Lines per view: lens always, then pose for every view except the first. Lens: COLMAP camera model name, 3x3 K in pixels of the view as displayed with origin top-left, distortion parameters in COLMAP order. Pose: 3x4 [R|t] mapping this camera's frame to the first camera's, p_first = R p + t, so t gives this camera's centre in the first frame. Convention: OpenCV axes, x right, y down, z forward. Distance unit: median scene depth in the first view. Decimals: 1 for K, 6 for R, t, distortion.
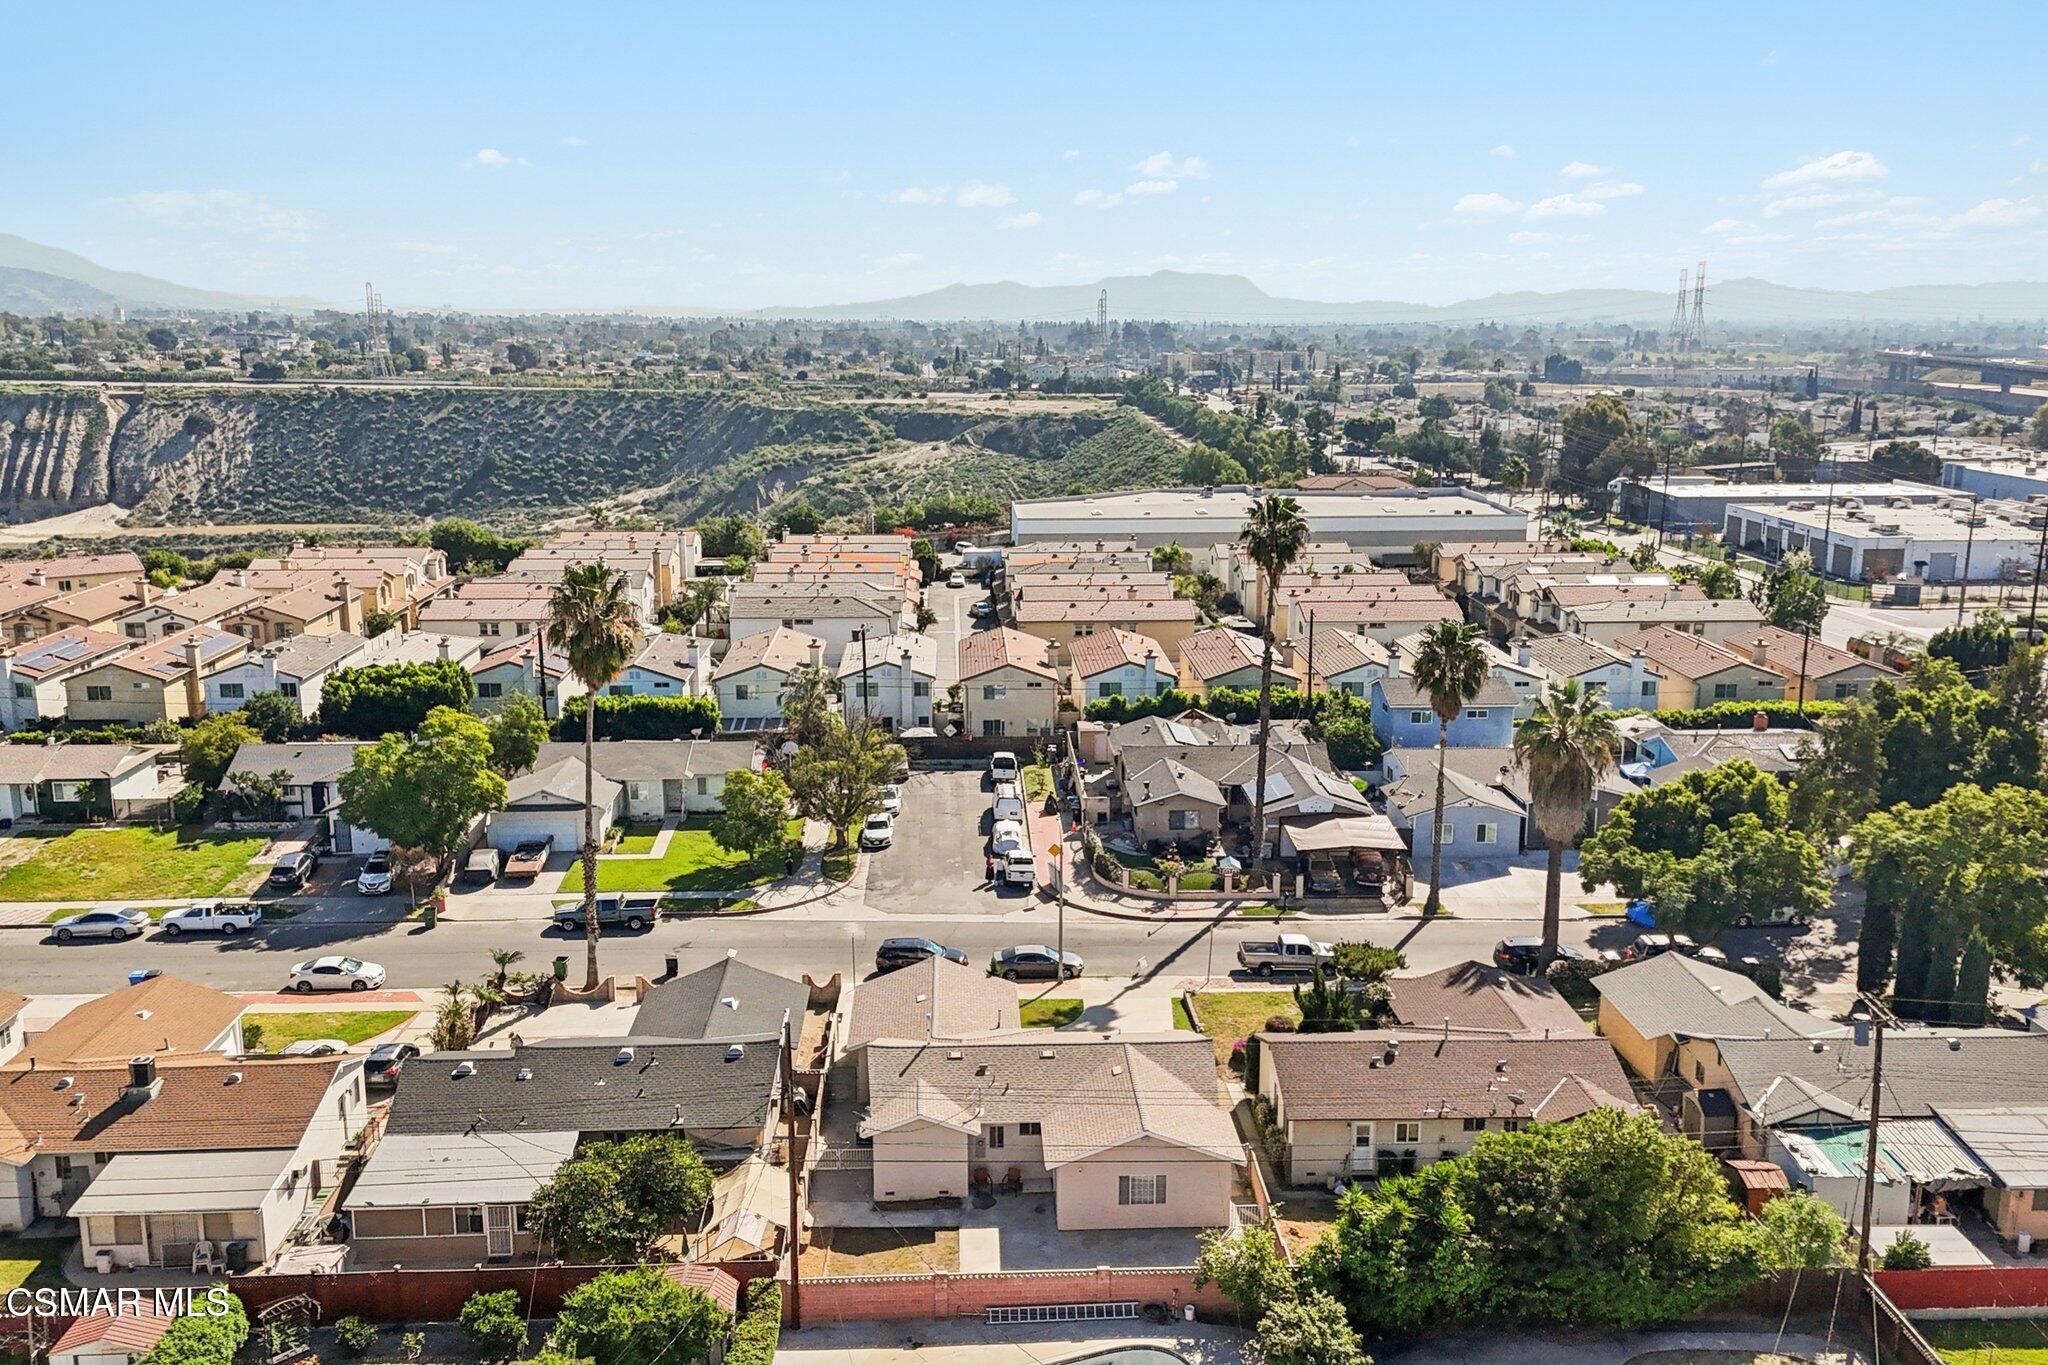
lens RADIAL K [[1750.3, 0, 1024.0], [0, 1750.3, 682.5], [0, 0, 1]] dist [0.009127, 0.003417]
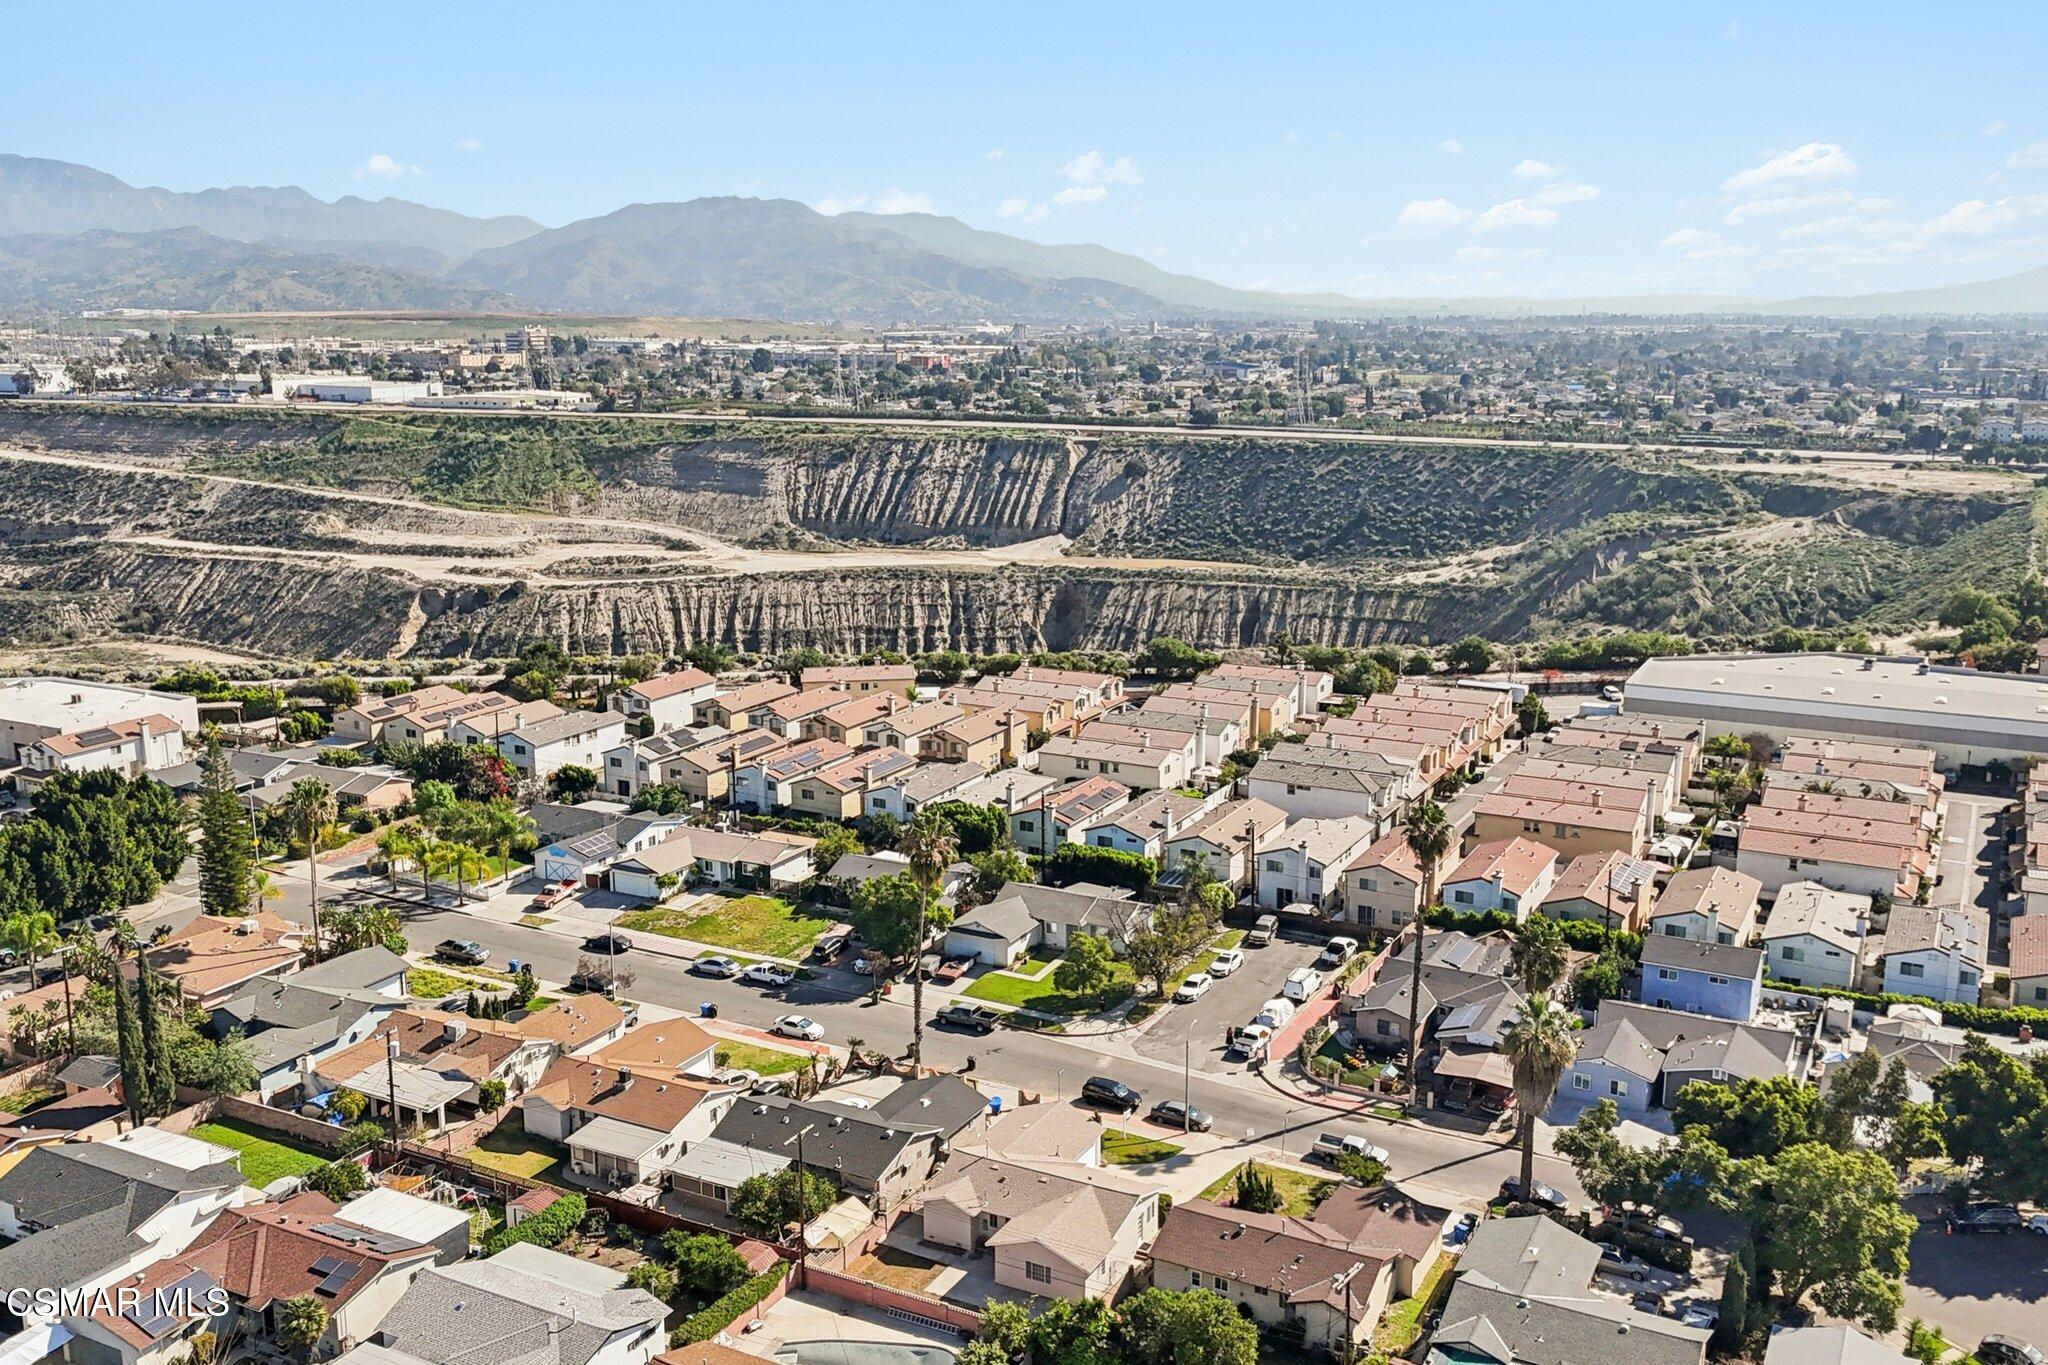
lens RADIAL K [[1753.9, 0, 1024.0], [0, 1753.9, 682.5], [0, 0, 1]] dist [0.087527, -0.096277]
pose [[0.849138, 0.101742, -0.518279, 0.103147], [-0.098122, 0.994577, 0.034483, -0.039354], [0.518976, 0.021574, 0.854516, -0.055931]]
